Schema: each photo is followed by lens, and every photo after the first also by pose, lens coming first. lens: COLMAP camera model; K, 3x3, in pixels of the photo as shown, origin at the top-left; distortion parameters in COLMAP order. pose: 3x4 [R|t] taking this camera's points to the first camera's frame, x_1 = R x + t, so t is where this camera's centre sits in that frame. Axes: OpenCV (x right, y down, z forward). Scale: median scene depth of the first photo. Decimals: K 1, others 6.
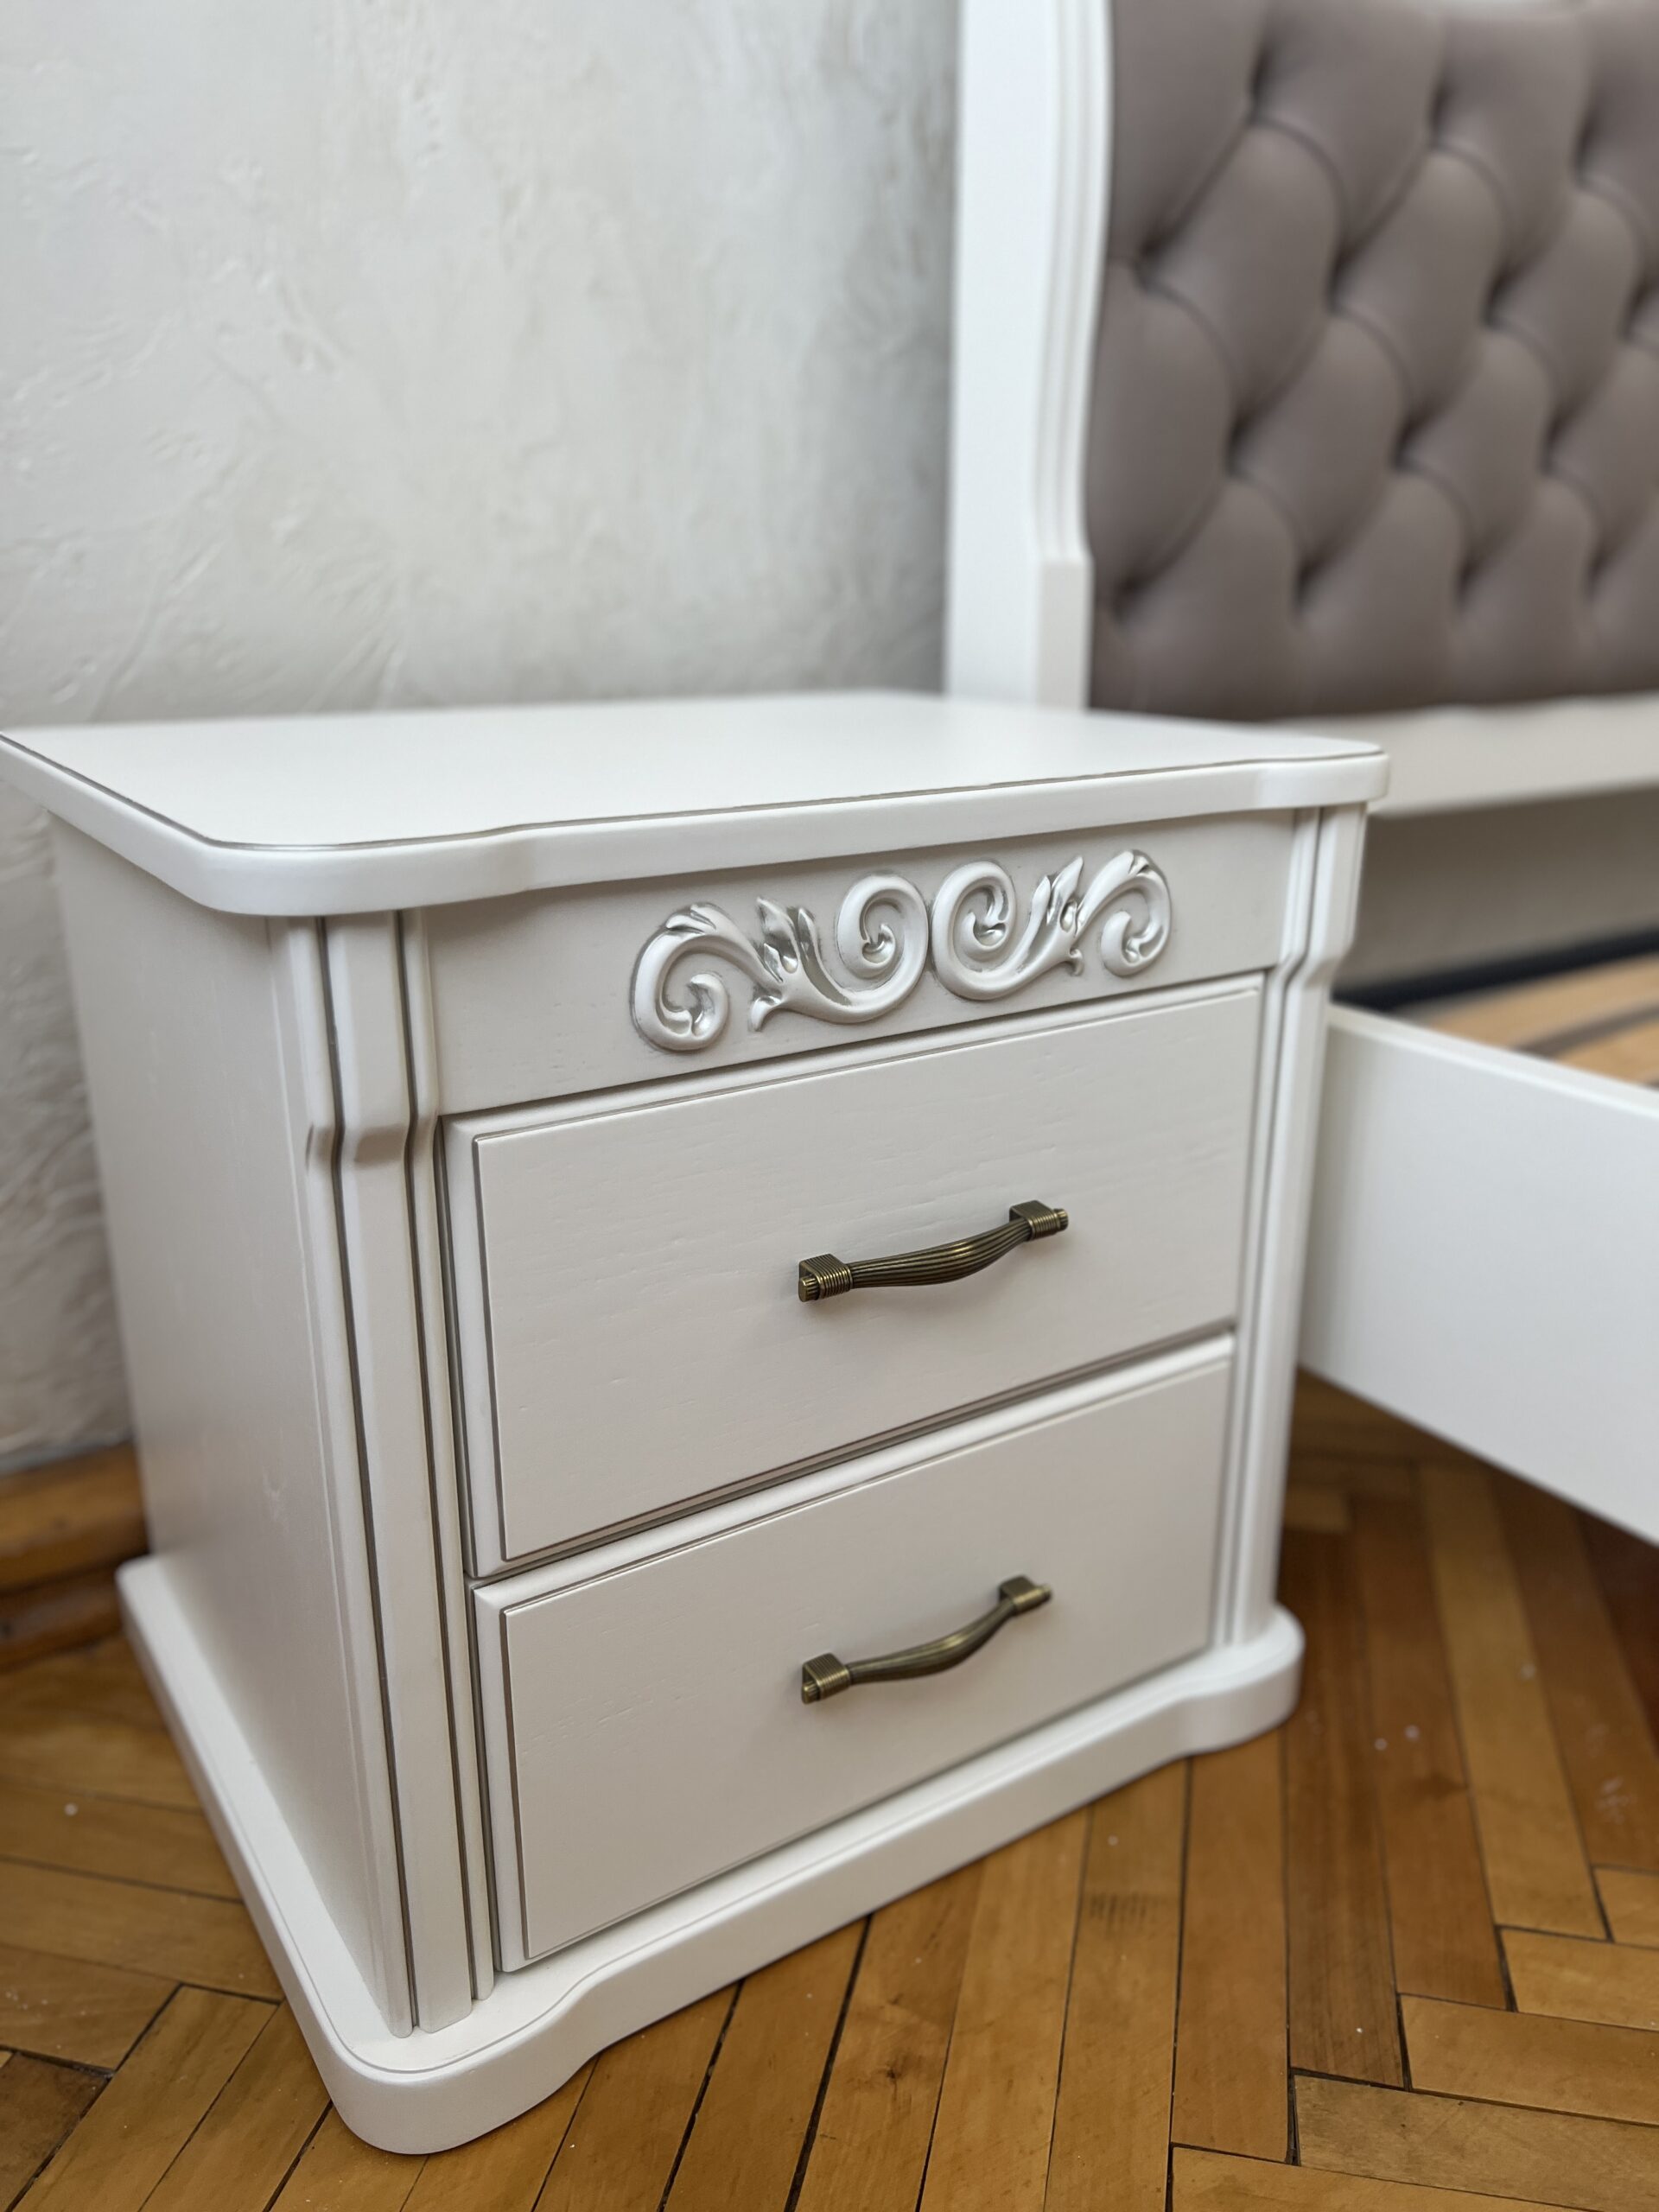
lens RADIAL K [[1671.6, 0, 830.8], [0, 1671.6, 1120.6], [0, 0, 1]] dist [0.061178, -0.077852]
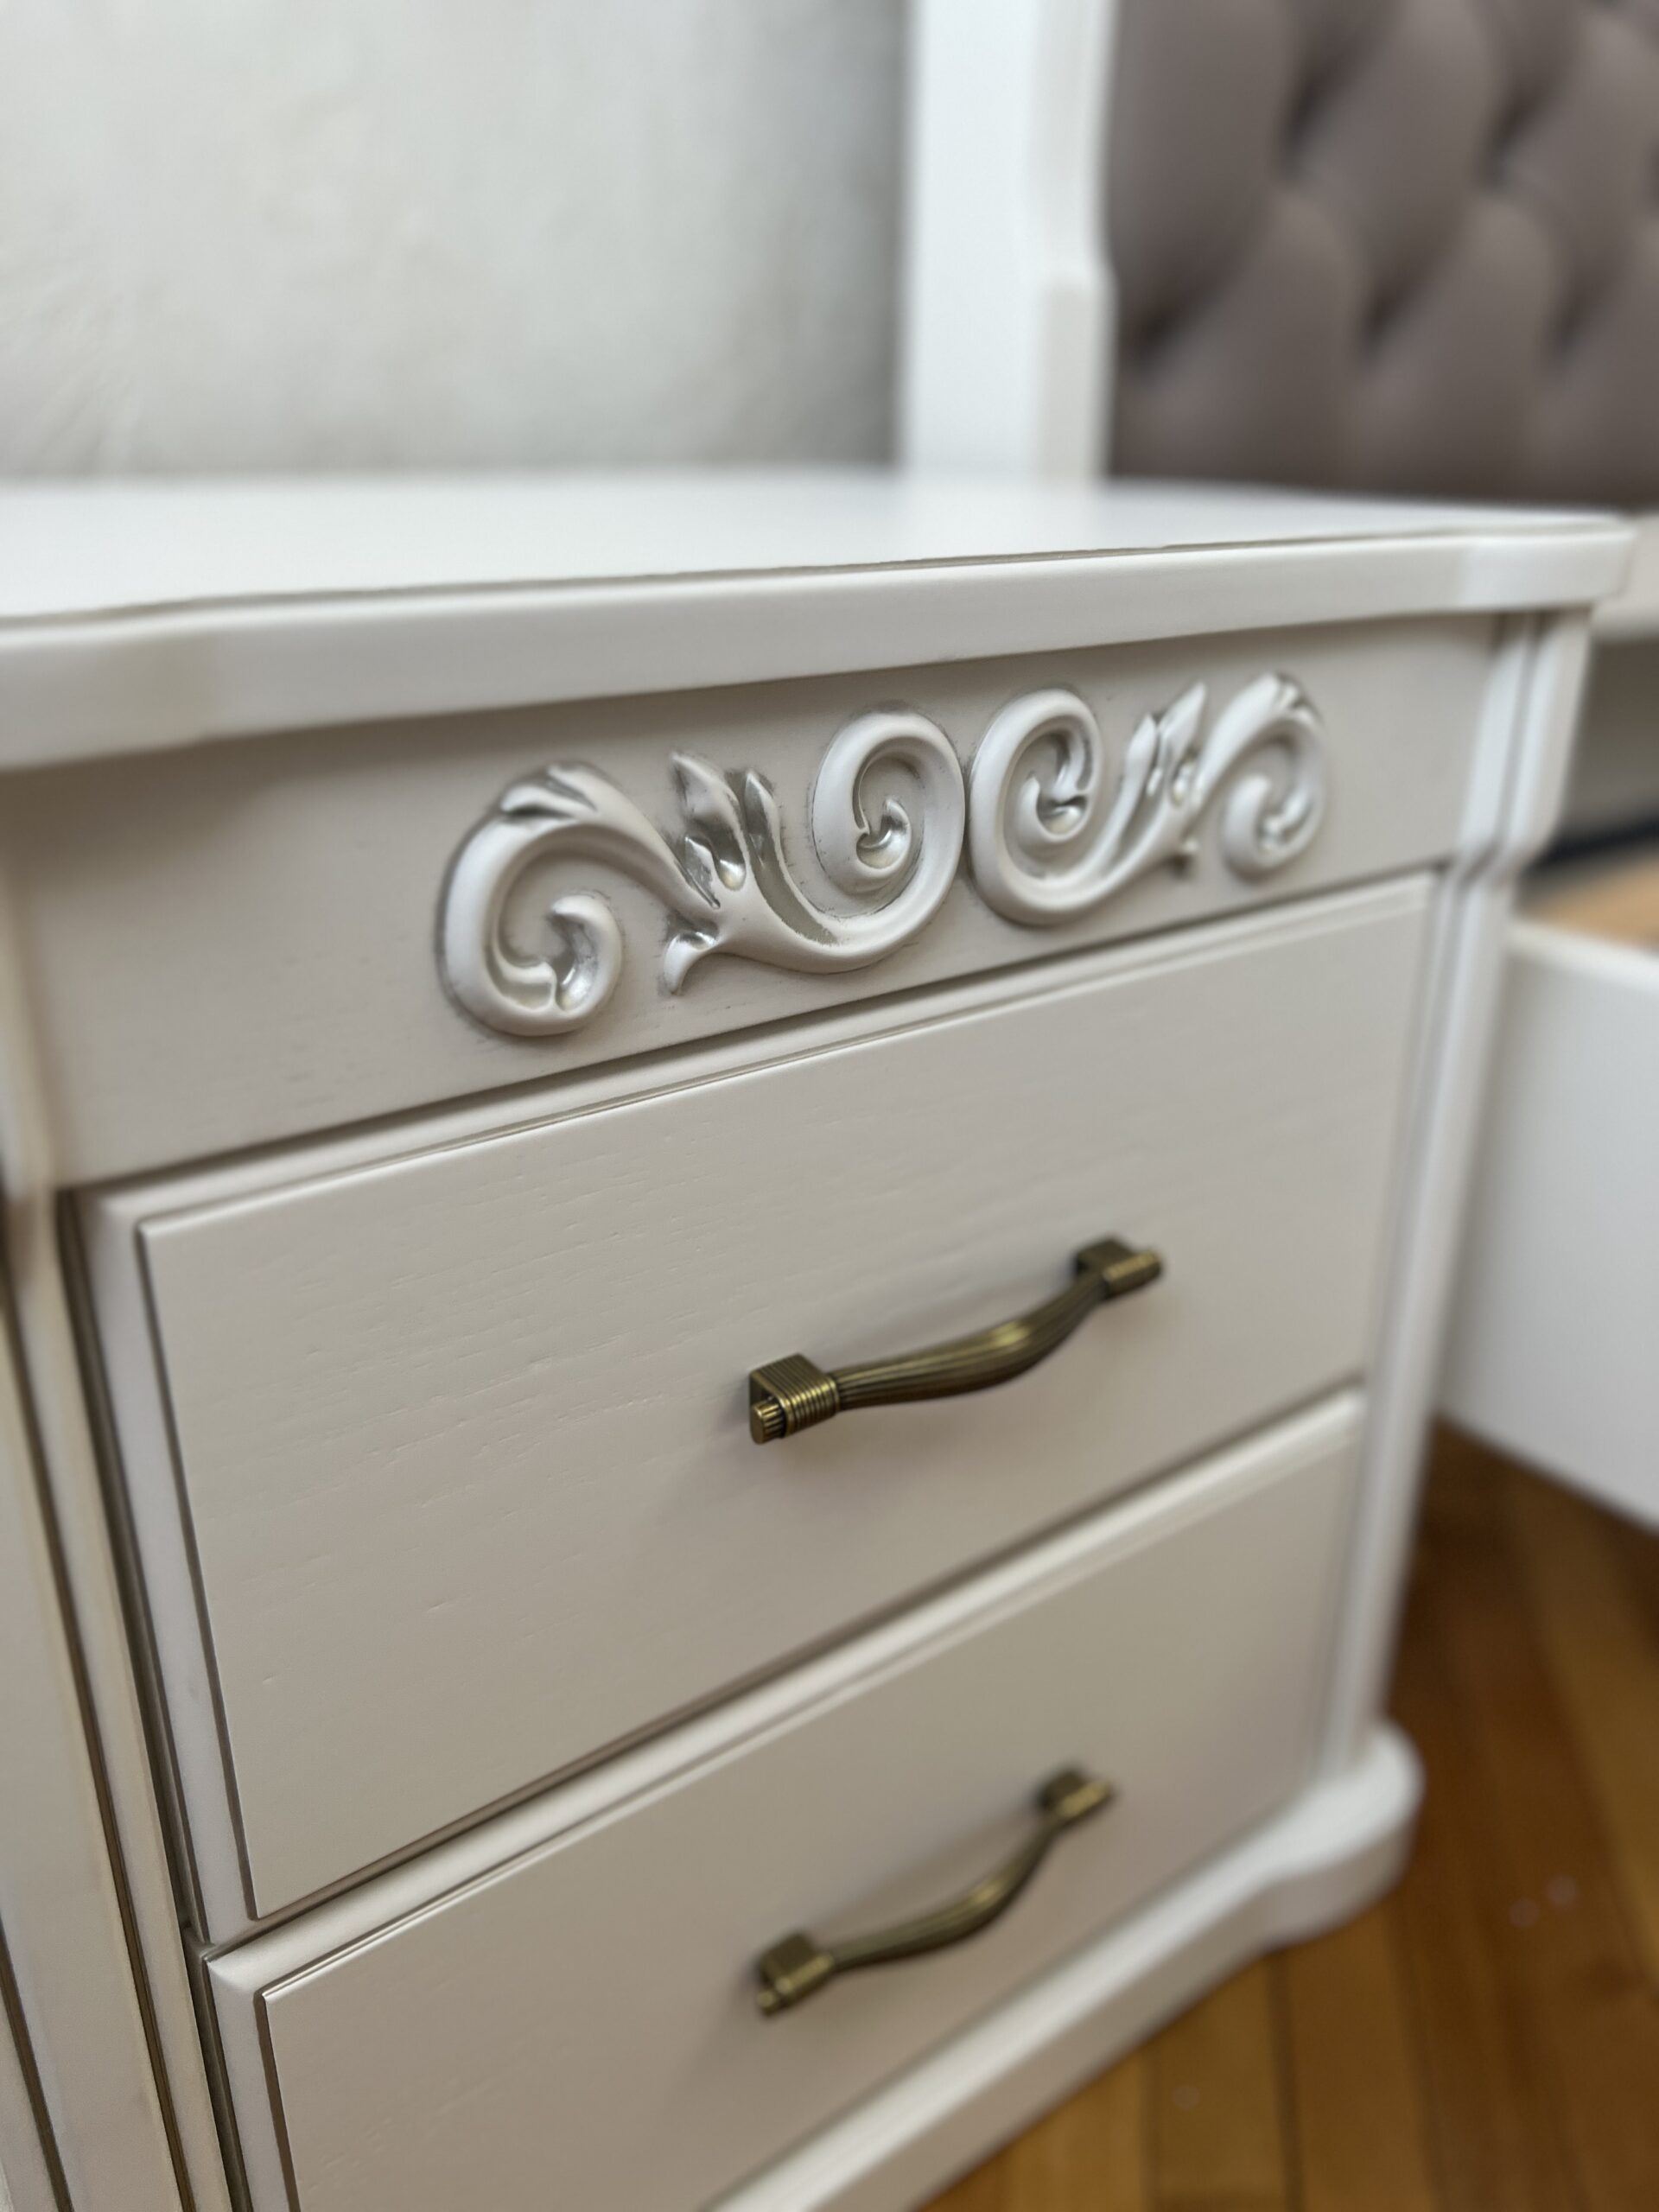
lens RADIAL K [[1703.0, 0, 813.0], [0, 1703.0, 1115.6], [0, 0, 1]] dist [-0.004490, -0.002256]
pose [[0.998279, -0.016845, 0.056178, -0.027475], [0.012769, 0.997313, 0.072137, -0.048165], [-0.057242, -0.071296, 0.995811, 0.384427]]
